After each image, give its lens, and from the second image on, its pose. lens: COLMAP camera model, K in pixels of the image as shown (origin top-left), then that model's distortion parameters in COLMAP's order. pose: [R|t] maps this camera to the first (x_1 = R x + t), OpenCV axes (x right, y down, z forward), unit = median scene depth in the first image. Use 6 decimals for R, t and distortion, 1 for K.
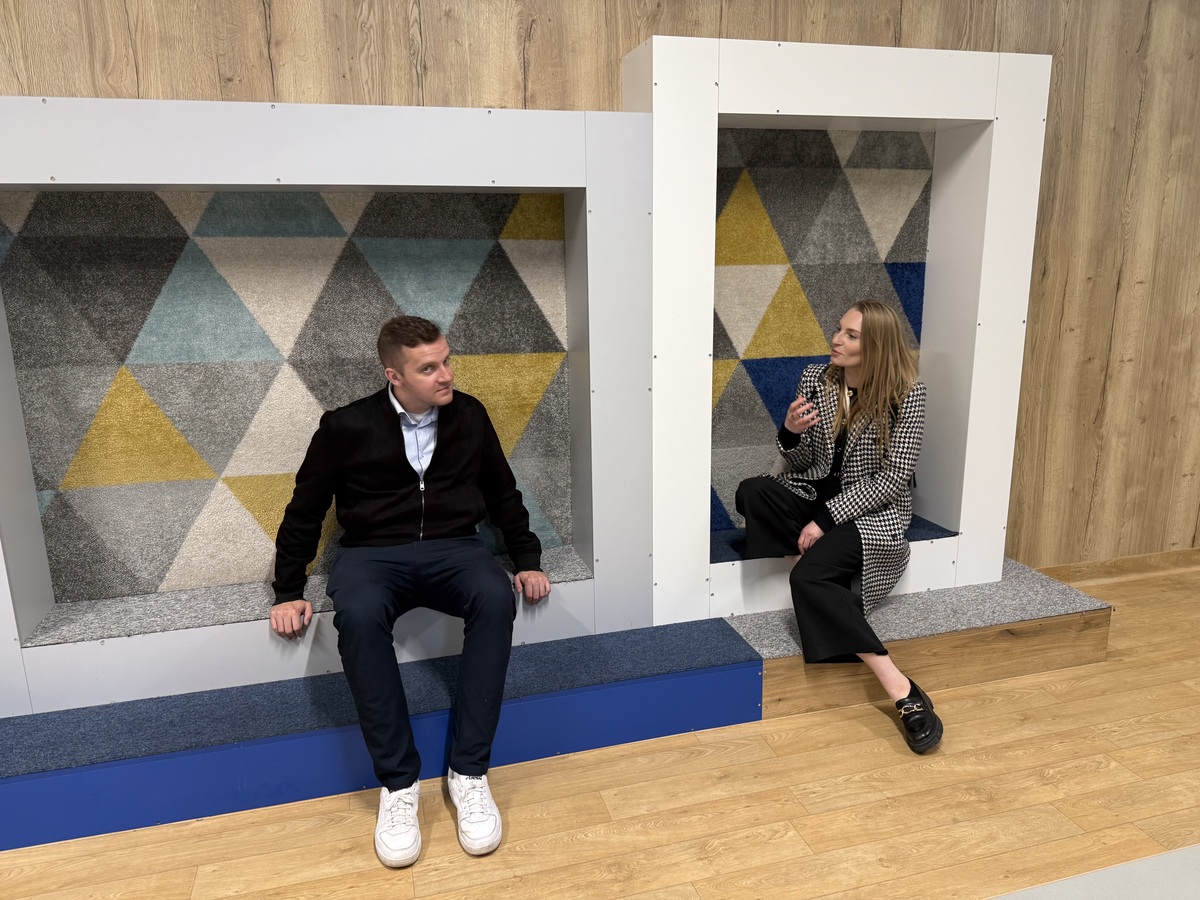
lens RADIAL K [[859.4, 0, 601.0], [0, 859.4, 447.9], [0, 0, 1]] dist [-0.007335, -0.004019]
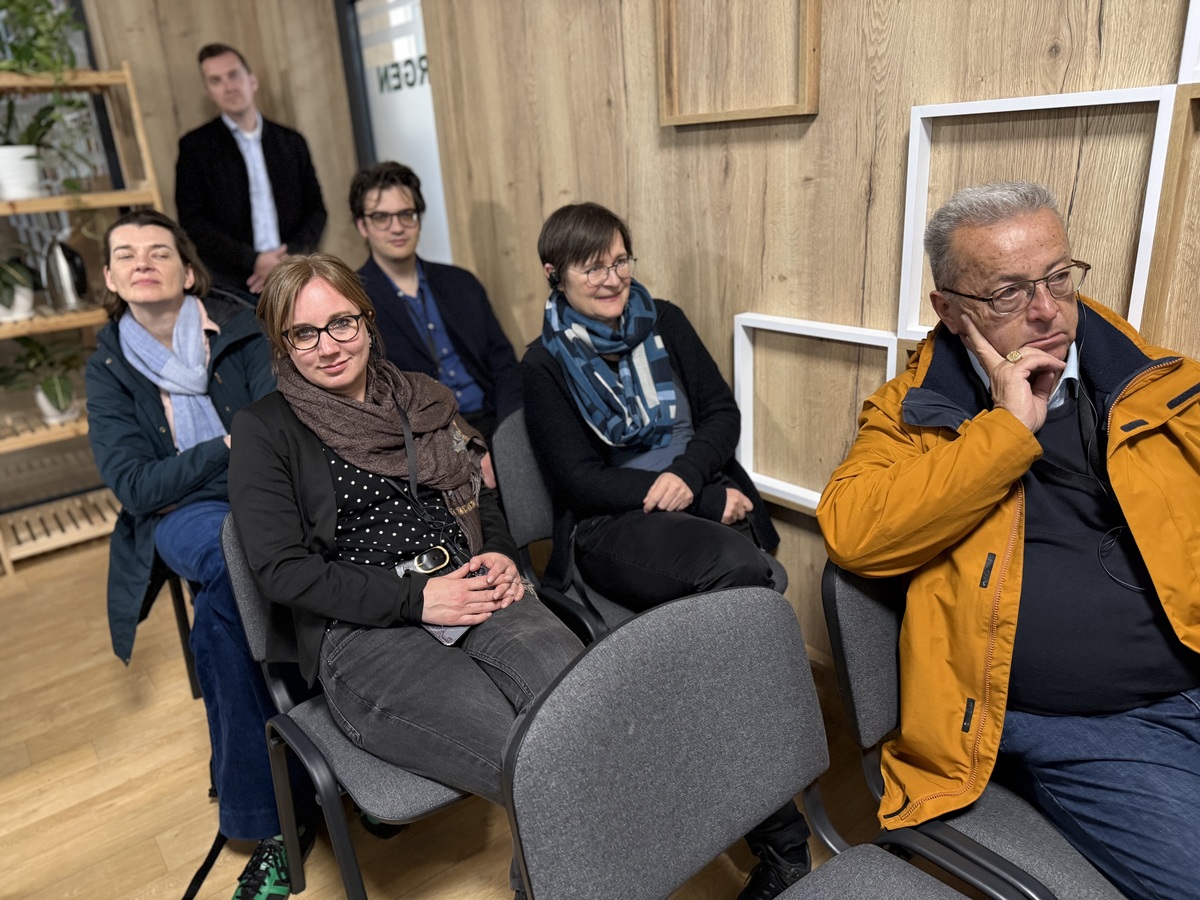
lens RADIAL K [[859.4, 0, 601.6], [0, 859.4, 449.6], [0, 0, 1]] dist [-0.007335, -0.004019]
pose [[0.418798, 0.291872, -0.859895, 0.992534], [-0.156977, 0.955951, 0.248023, -0.149982], [0.894408, 0.031112, 0.446168, 0.661040]]
